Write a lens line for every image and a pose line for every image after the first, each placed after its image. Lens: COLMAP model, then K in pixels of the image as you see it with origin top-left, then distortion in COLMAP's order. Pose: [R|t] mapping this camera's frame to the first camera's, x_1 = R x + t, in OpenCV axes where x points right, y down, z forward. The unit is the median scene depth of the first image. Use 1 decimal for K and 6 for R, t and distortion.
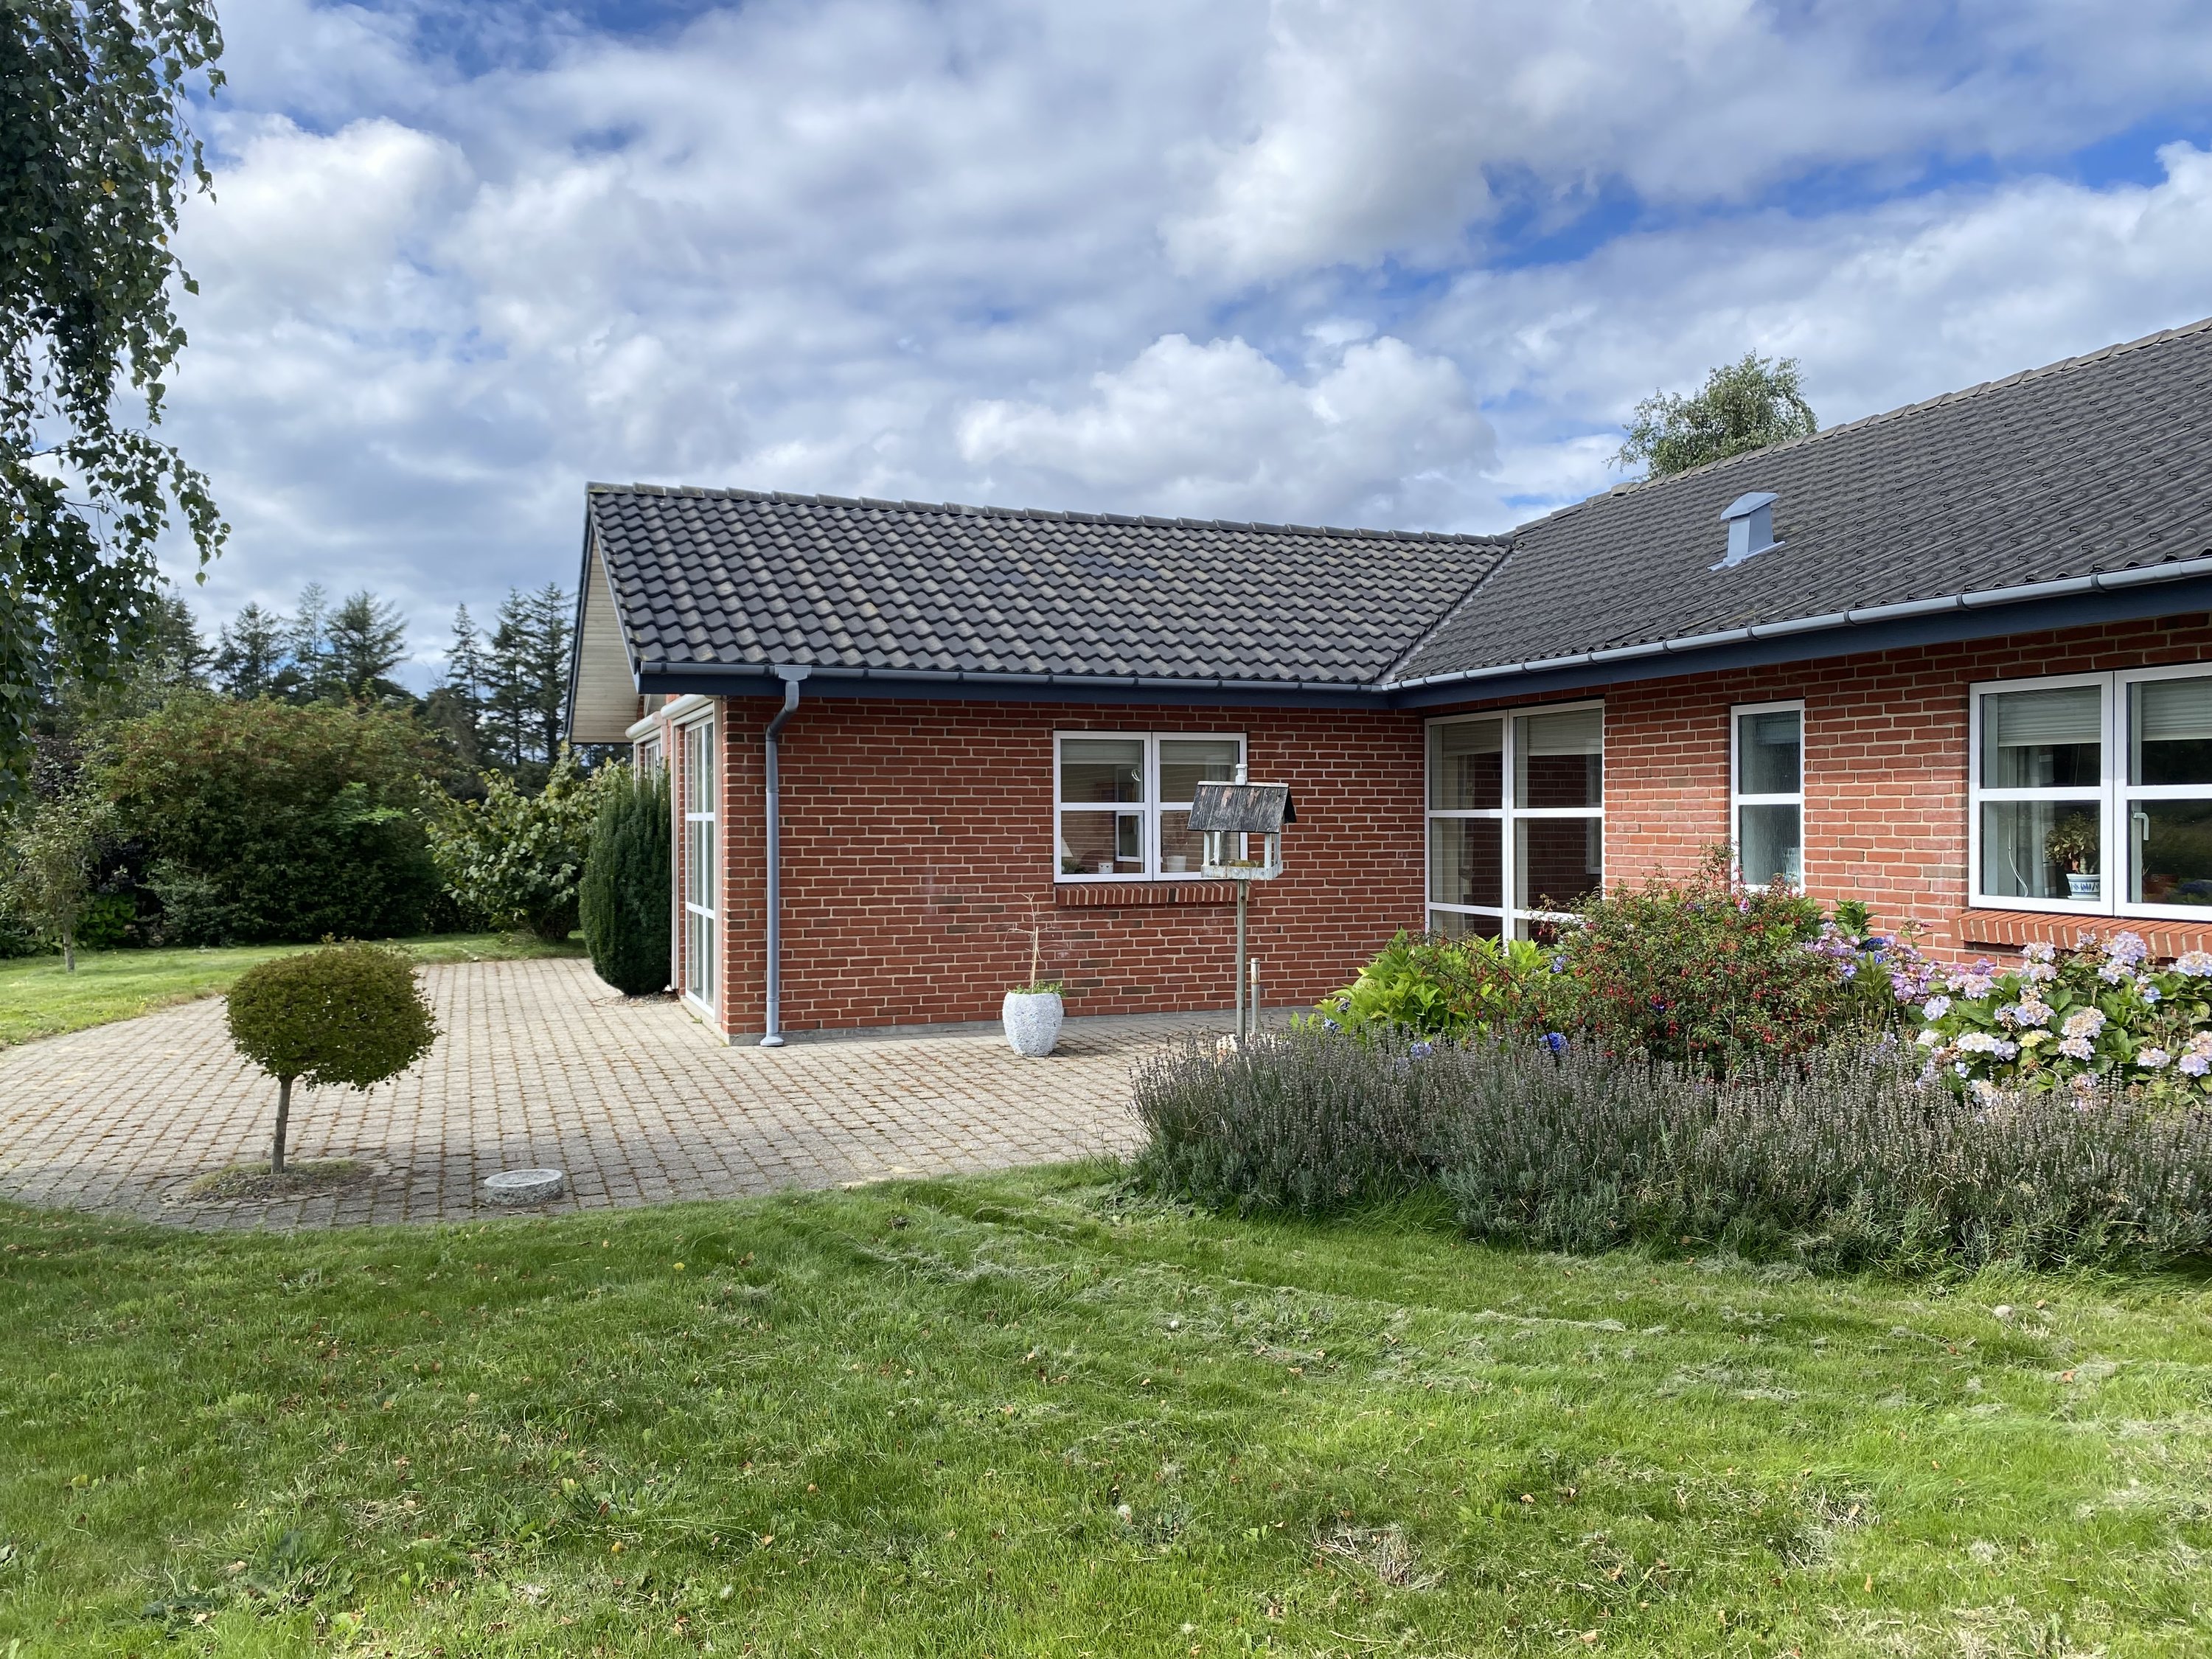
lens RADIAL K [[1655.0, 0, 1106.0], [0, 1655.0, 829.5], [0, 0, 1]] dist [0.047684, -0.000961]
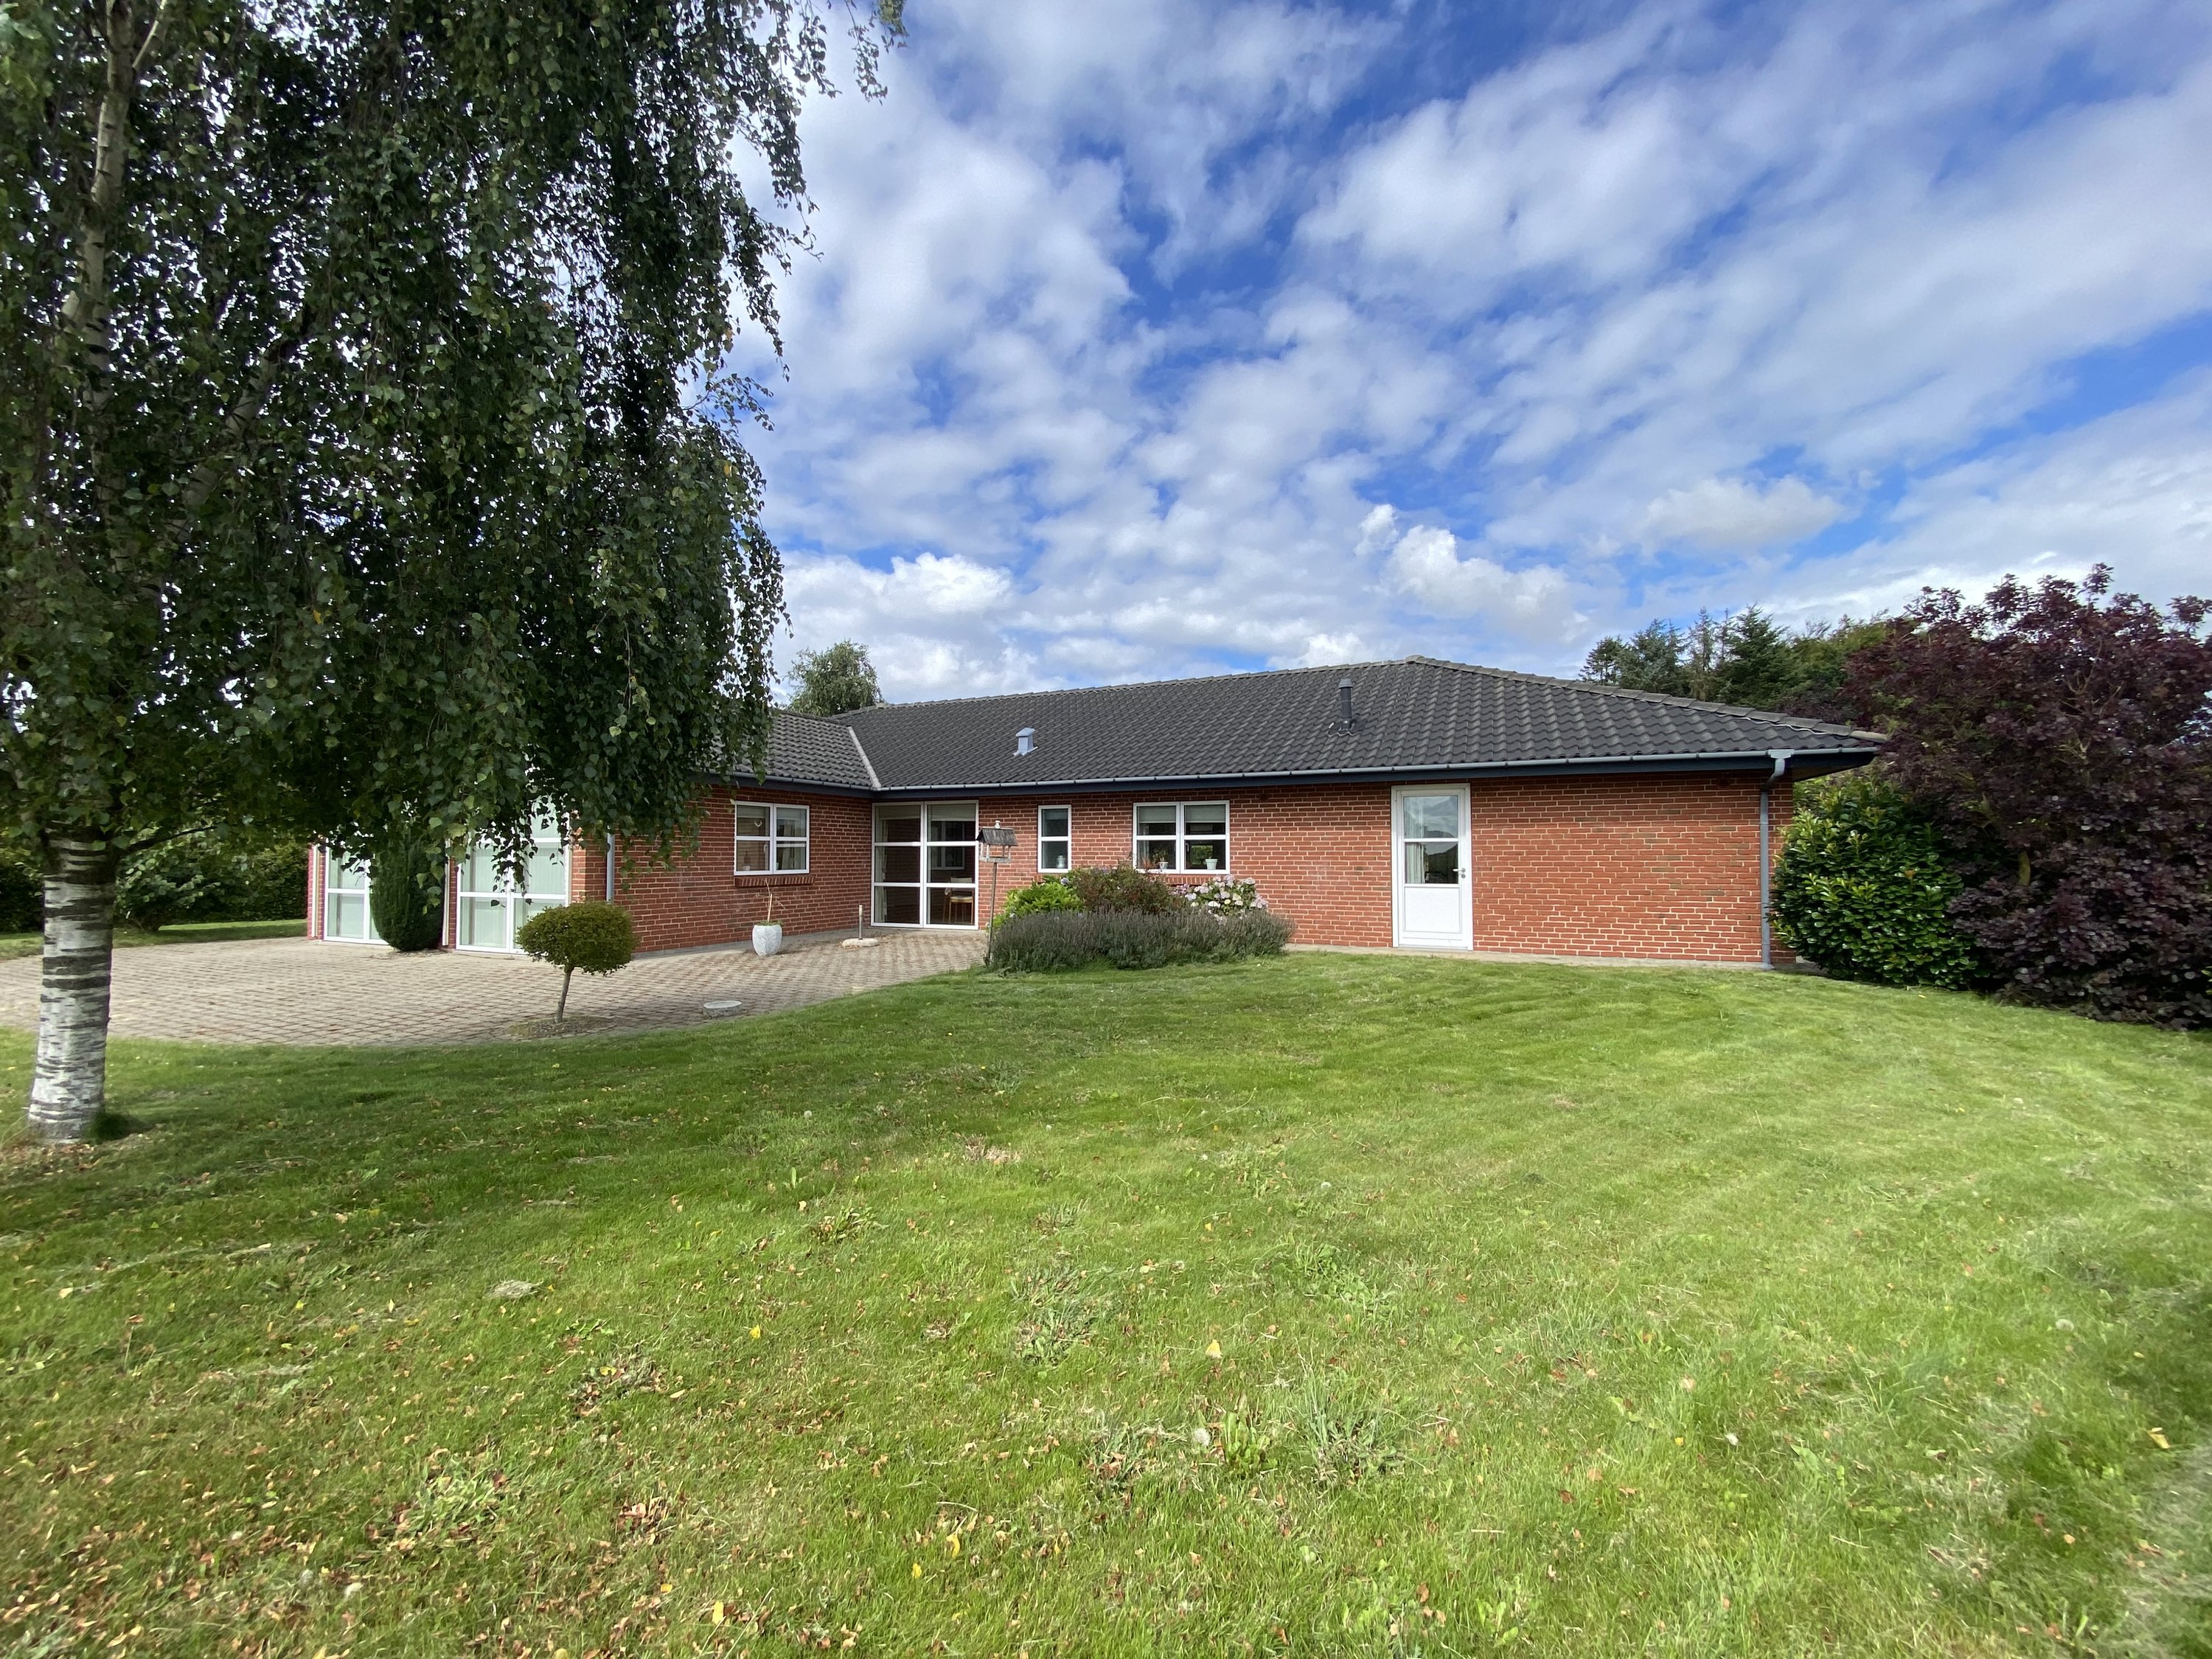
lens RADIAL K [[902.3, 0, 1085.6], [0, 902.3, 834.6], [0, 0, 1]] dist [0.001786, -0.014676]
pose [[0.706004, 0.021989, 0.707867, -0.549336], [0.002062, 0.999450, -0.033104, 0.021644], [-0.708205, 0.024831, 0.705570, -0.094002]]
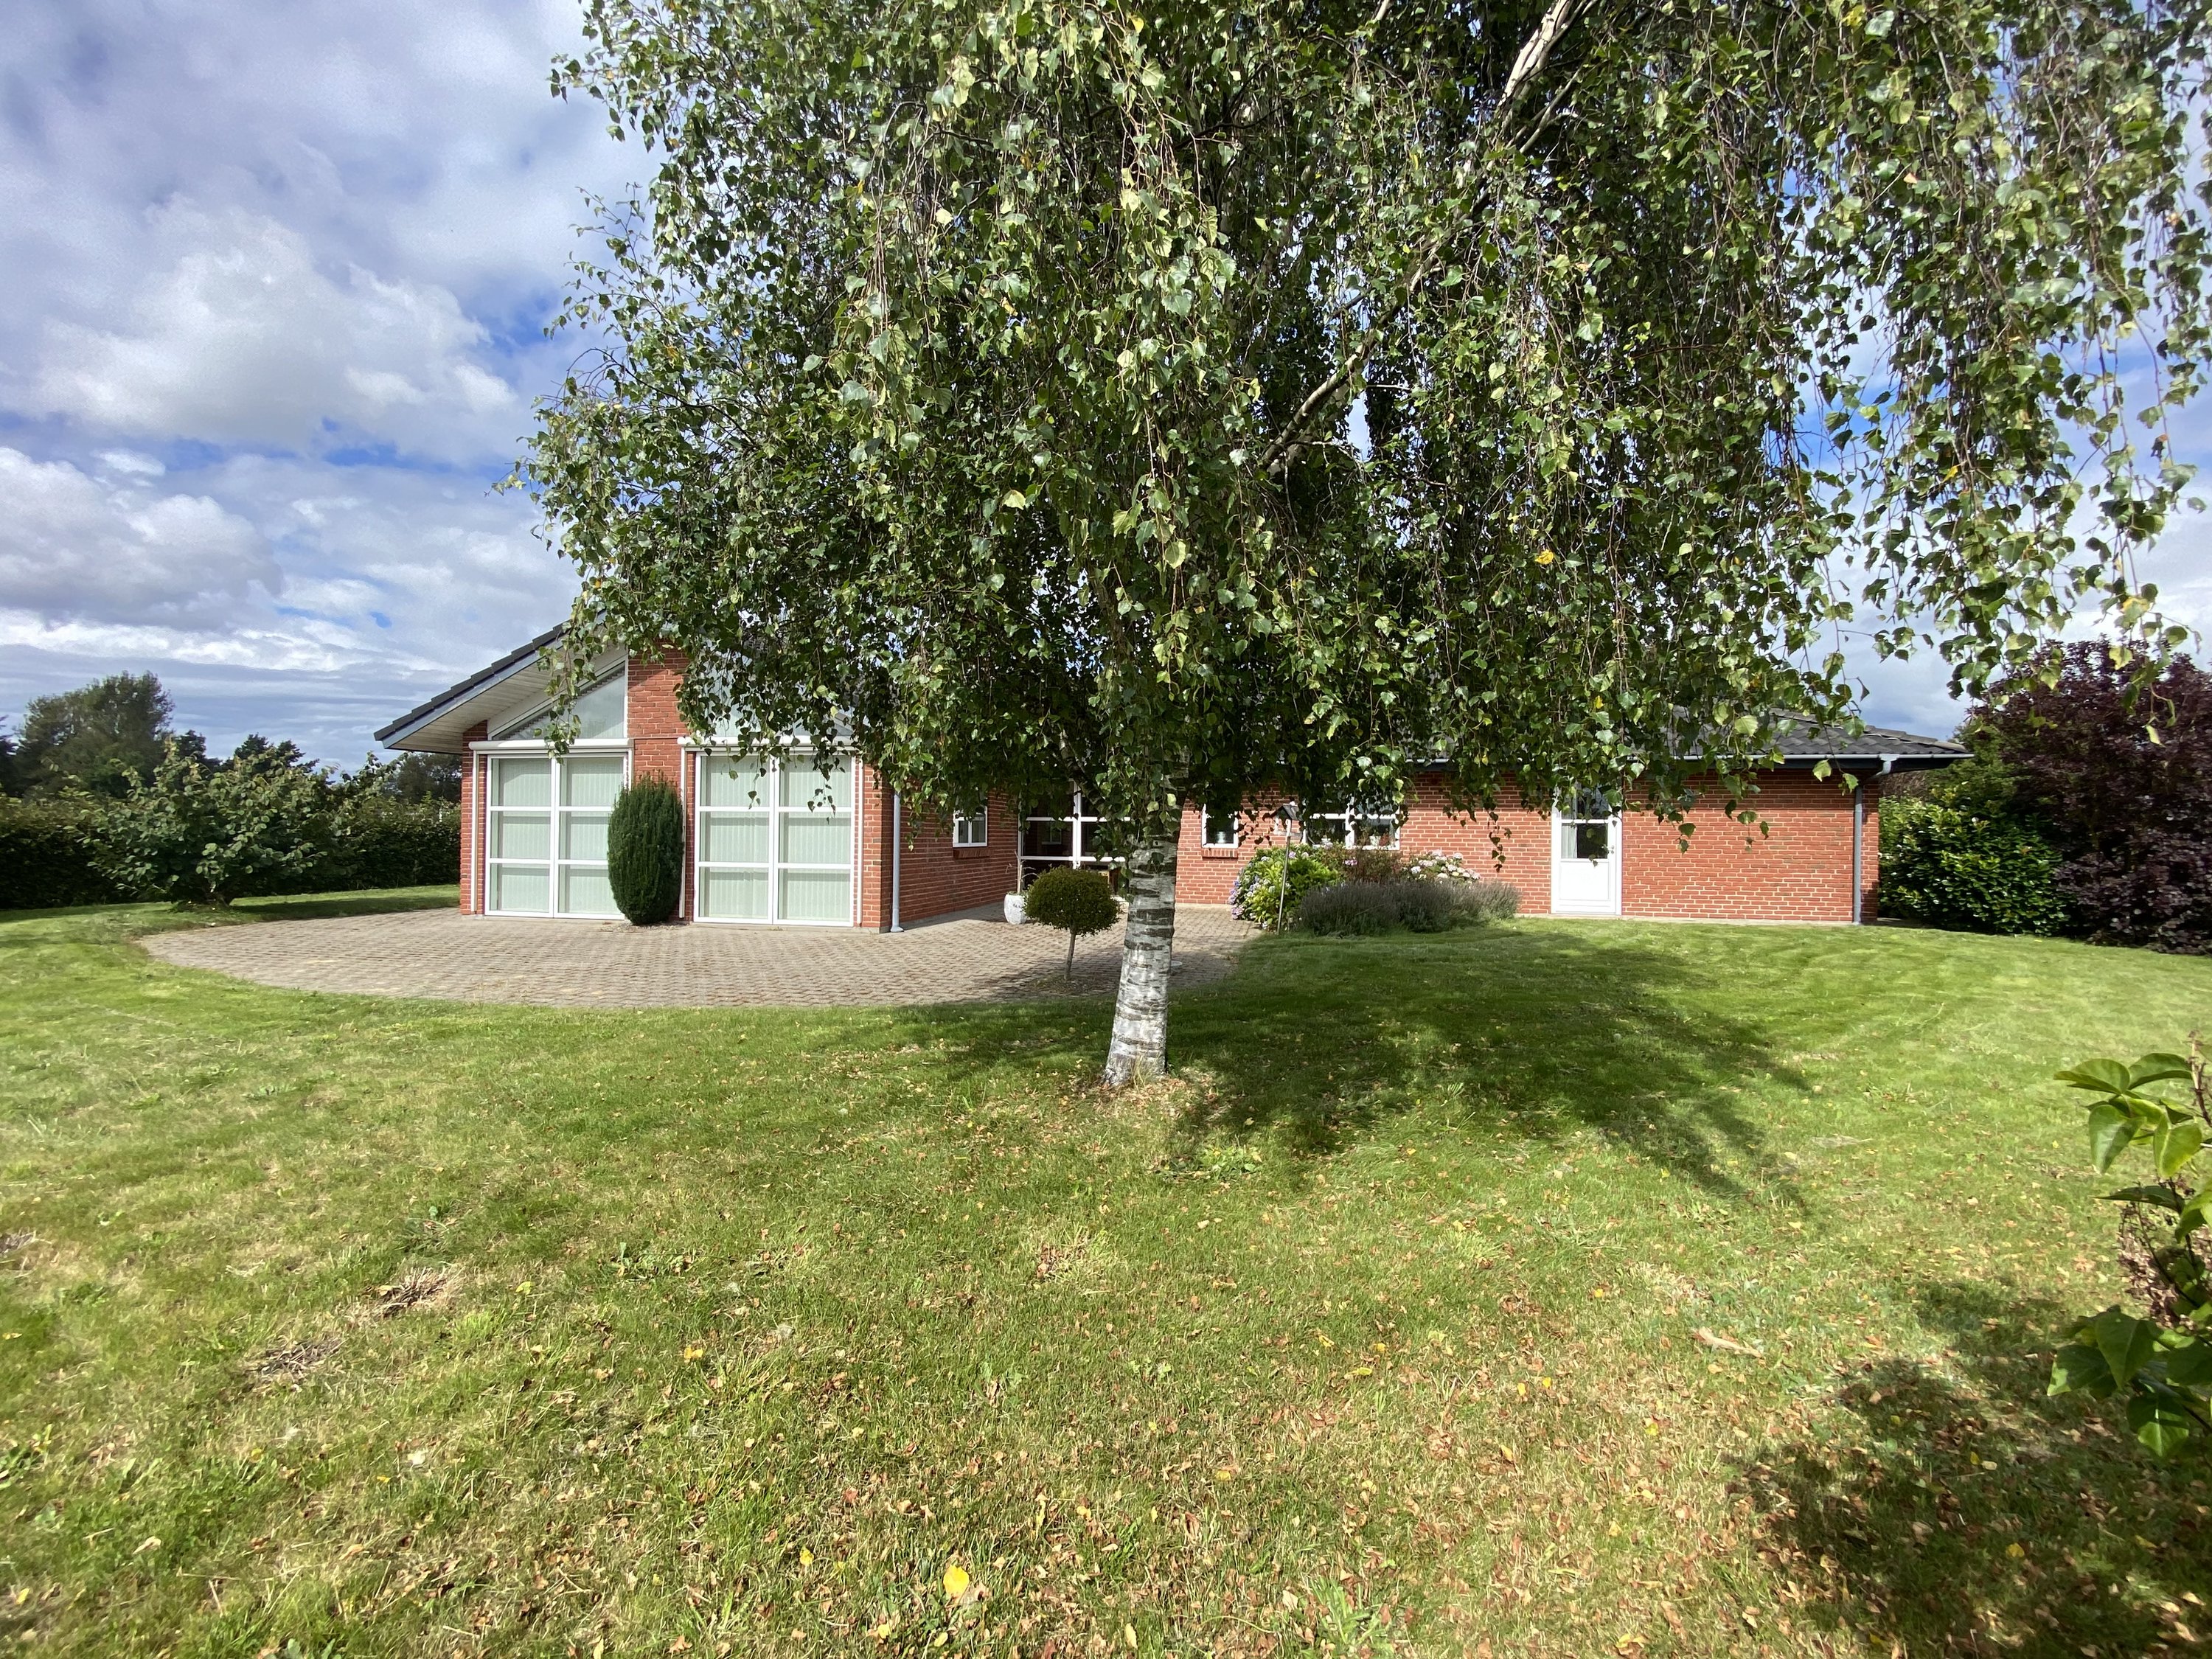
lens RADIAL K [[902.3, 0, 1085.6], [0, 902.3, 834.6], [0, 0, 1]] dist [0.001786, -0.014676]
pose [[0.558654, 0.012554, 0.829306, -0.935681], [-0.006299, 0.999921, -0.010893, 0.030014], [-0.829377, 0.000862, 0.558688, 0.250532]]
